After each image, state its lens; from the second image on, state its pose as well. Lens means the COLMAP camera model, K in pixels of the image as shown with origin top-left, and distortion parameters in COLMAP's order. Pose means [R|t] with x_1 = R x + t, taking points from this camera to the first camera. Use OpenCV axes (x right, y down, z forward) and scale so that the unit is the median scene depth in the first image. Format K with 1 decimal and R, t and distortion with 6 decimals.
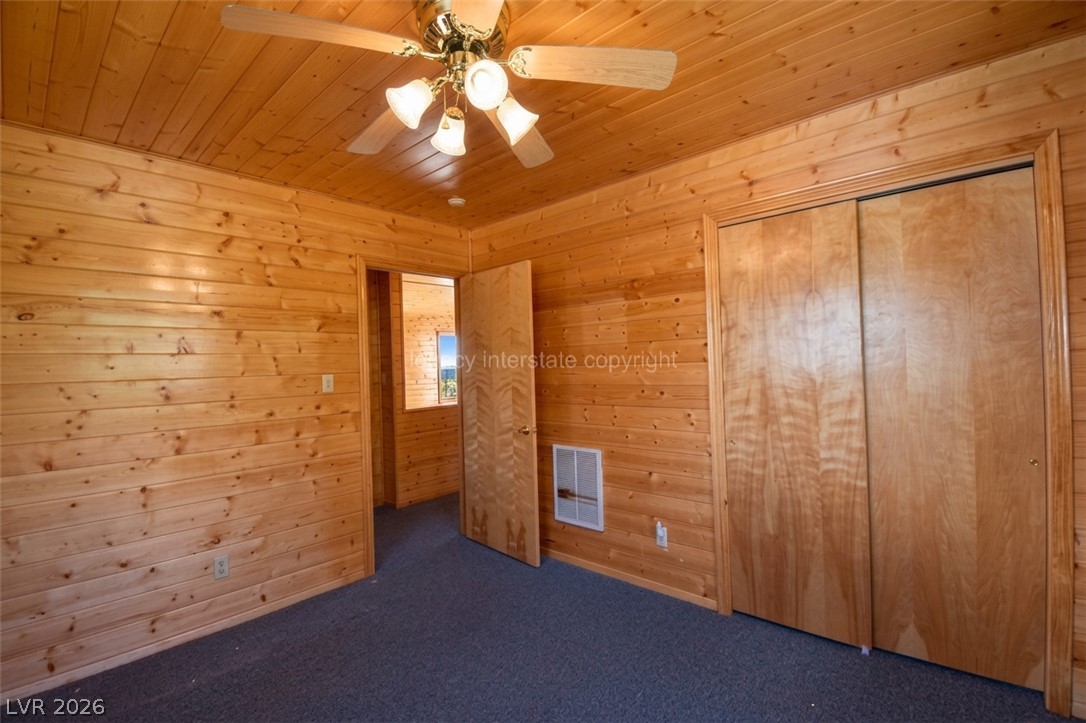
lens RADIAL K [[493.1, 0, 539.9], [0, 493.1, 362.6], [0, 0, 1]] dist [-0.003162, -0.000936]
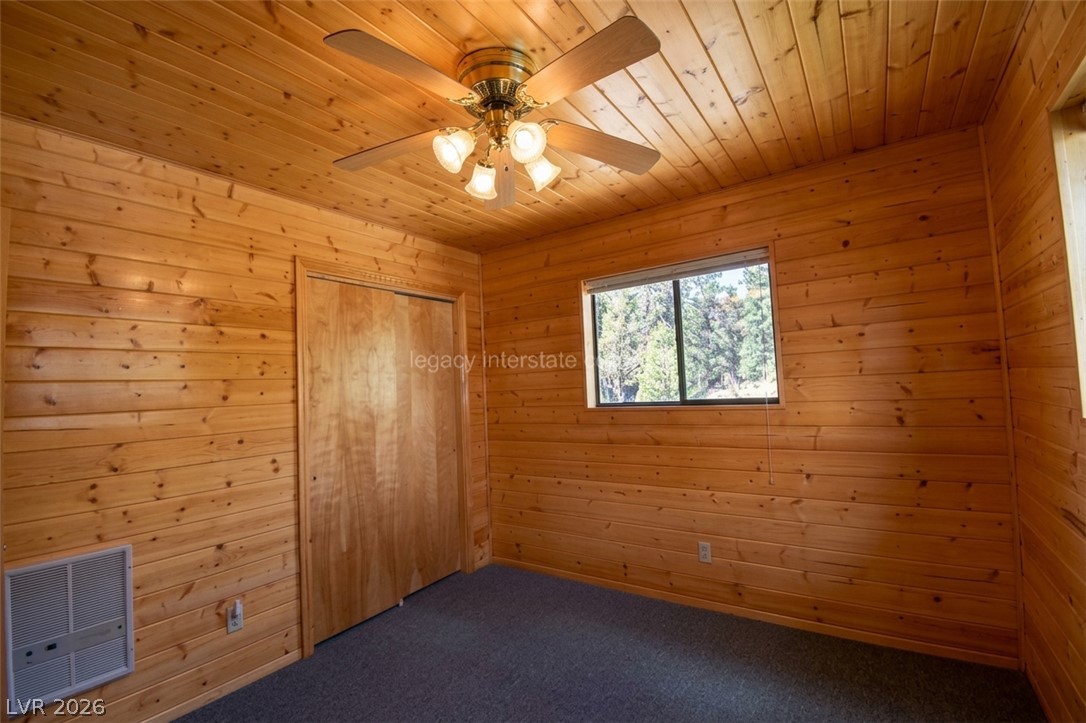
lens RADIAL K [[493.1, 0, 539.9], [0, 493.1, 362.6], [0, 0, 1]] dist [-0.003162, -0.000936]
pose [[-0.140870, 0.091646, 0.985777, -0.784651], [0.050975, 0.995057, -0.085224, 0.029473], [-0.988715, 0.038244, -0.144845, 0.705765]]
